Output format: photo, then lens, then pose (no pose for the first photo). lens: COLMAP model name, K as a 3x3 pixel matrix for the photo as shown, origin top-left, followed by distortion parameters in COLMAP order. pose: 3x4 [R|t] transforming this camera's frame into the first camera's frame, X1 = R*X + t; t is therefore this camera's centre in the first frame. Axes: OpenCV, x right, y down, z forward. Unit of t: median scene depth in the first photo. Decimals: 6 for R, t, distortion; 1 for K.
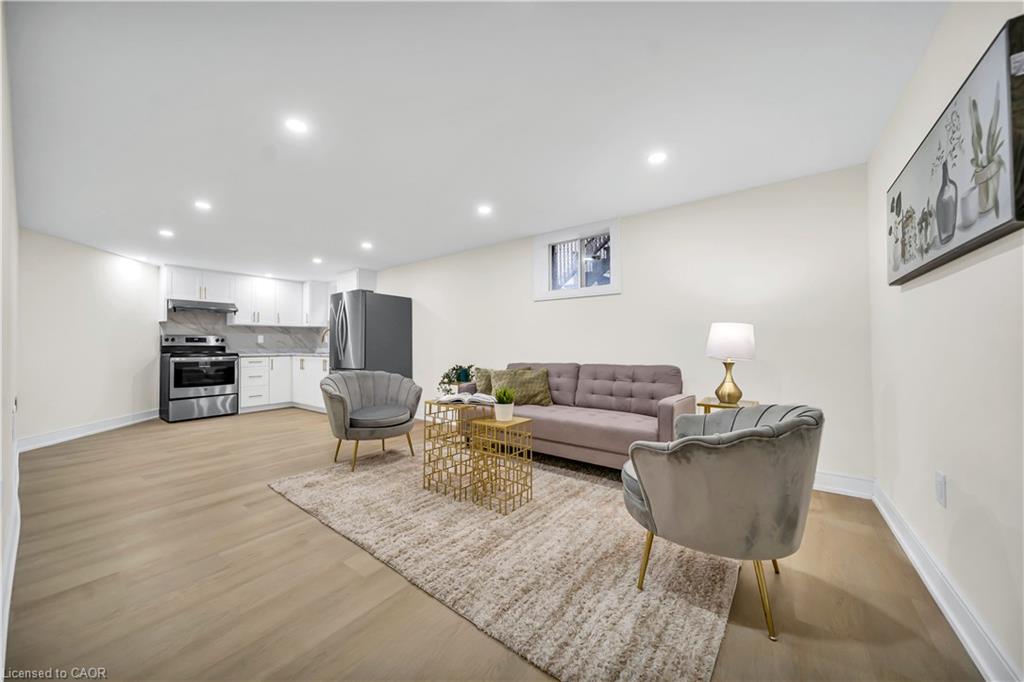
lens RADIAL K [[364.3, 0, 503.6], [0, 364.3, 342.7], [0, 0, 1]] dist [-0.005487, -0.000721]
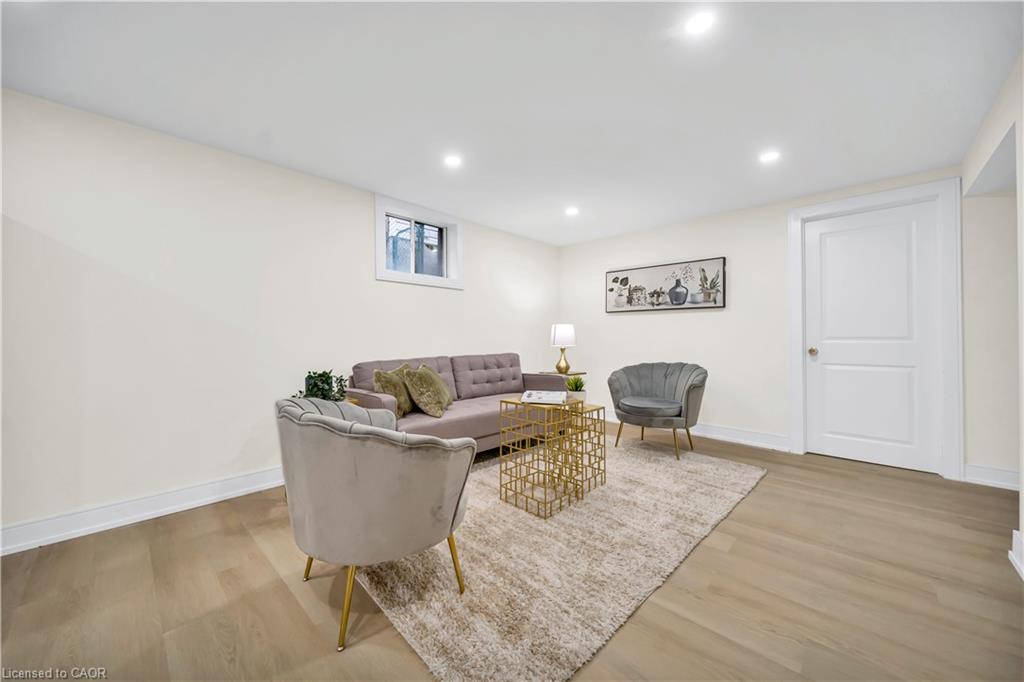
lens RADIAL K [[371.8, 0, 507.6], [0, 371.8, 338.3], [0, 0, 1]] dist [0.001381, 0.000048]
pose [[0.117169, -0.000197, 0.993112, -1.073206], [-0.005579, 0.999984, 0.000856, 0.009459], [-0.993096, -0.005641, 0.117166, 1.034093]]
